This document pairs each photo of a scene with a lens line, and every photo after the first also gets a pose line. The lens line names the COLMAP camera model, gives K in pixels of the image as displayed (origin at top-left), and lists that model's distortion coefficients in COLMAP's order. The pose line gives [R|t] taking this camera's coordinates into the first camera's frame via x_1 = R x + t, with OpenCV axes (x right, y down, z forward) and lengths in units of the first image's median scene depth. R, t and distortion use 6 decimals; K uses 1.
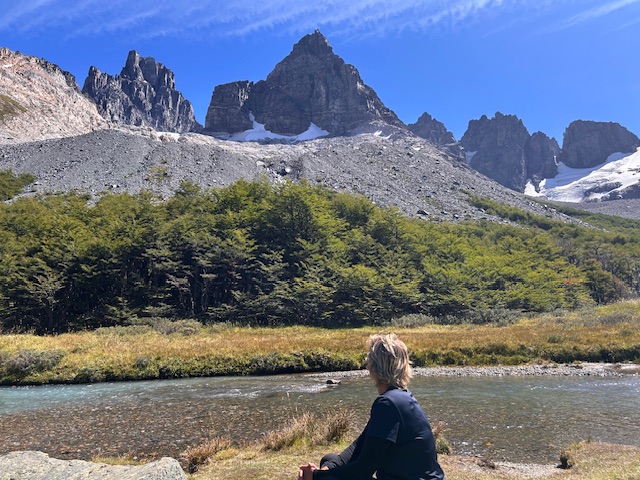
lens RADIAL K [[483.7, 0, 313.9], [0, 483.7, 236.7], [0, 0, 1]] dist [0.070953, -0.090763]
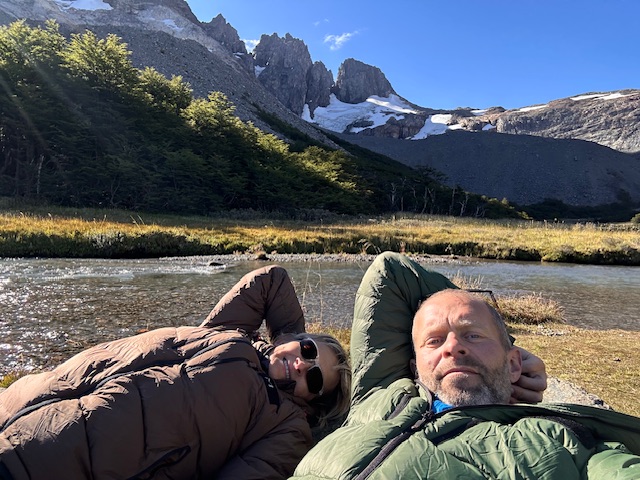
lens RADIAL K [[455.8, 0, 320.0], [0, 455.8, 240.0], [0, 0, 1]] dist [0.117052, -0.169172]
pose [[0.886069, 0.048926, 0.460965, -0.067868], [-0.142235, 0.975142, 0.169905, 0.036204], [-0.441193, -0.216113, 0.871002, 0.088035]]
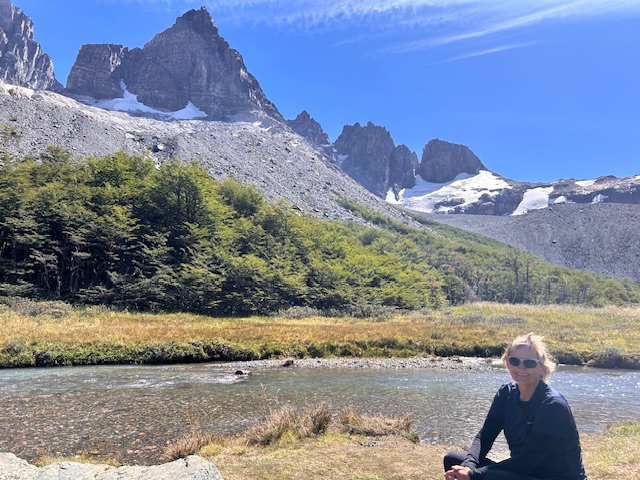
lens RADIAL K [[483.7, 0, 313.9], [0, 483.7, 236.7], [0, 0, 1]] dist [0.070953, -0.090763]
pose [[0.960201, 0.087042, 0.265400, -0.041555], [-0.092225, 0.995713, 0.007107, 0.002364], [-0.263644, -0.031301, 0.964112, 0.009388]]
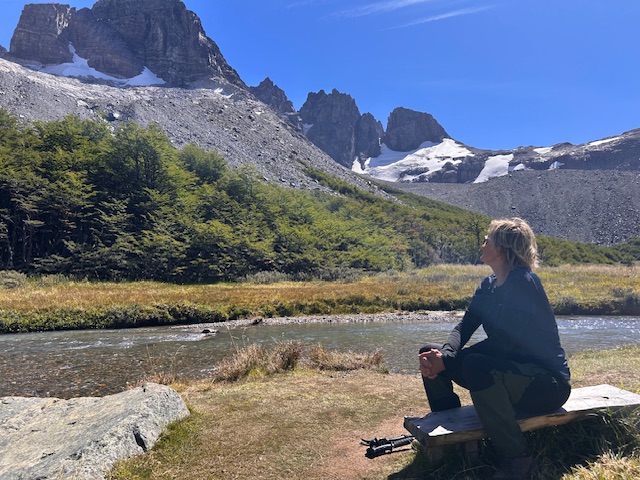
lens RADIAL K [[483.9, 0, 320.3], [0, 483.9, 243.5], [0, 0, 1]] dist [0.064225, -0.075108]
pose [[0.936829, 0.044410, 0.346958, -0.038048], [-0.074701, 0.994426, 0.074414, 0.014806], [-0.341719, -0.095632, 0.934924, 0.016038]]
